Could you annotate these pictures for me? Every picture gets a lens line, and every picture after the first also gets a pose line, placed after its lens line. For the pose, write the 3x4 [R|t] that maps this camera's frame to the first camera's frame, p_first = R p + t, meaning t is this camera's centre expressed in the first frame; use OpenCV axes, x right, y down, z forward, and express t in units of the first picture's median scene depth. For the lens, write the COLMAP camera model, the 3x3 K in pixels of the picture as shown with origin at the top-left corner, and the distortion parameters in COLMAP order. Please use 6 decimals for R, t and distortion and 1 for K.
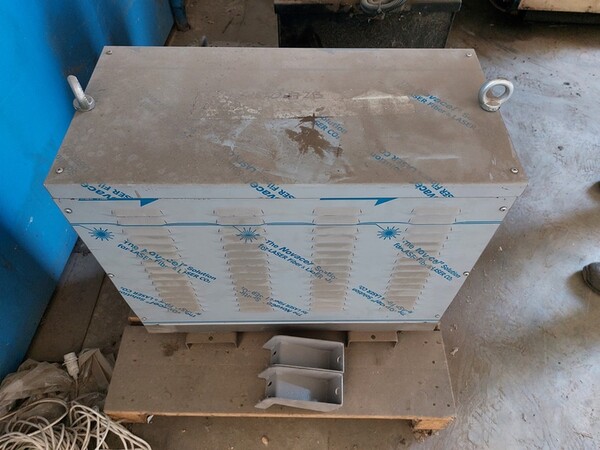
lens RADIAL K [[438.8, 0, 304.9], [0, 438.8, 220.3], [0, 0, 1]] dist [0.082759, -0.093478]
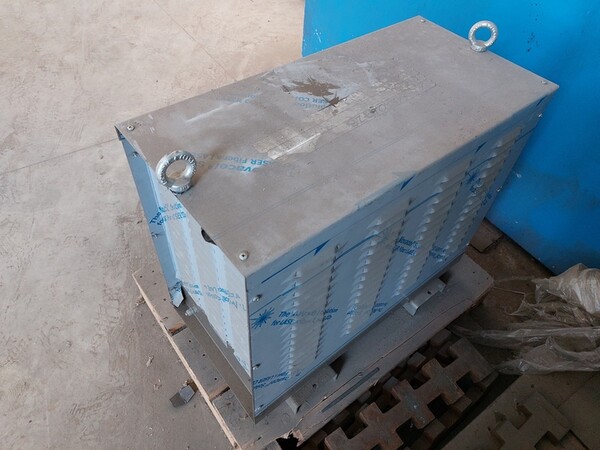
lens RADIAL K [[438.8, 0, 304.9], [0, 438.8, 220.3], [0, 0, 1]] dist [0.082759, -0.093478]
pose [[-0.776128, 0.429755, -0.461450, 0.663163], [-0.550484, -0.104843, 0.828236, -1.087463], [0.307559, 0.896838, 0.317945, 0.915561]]
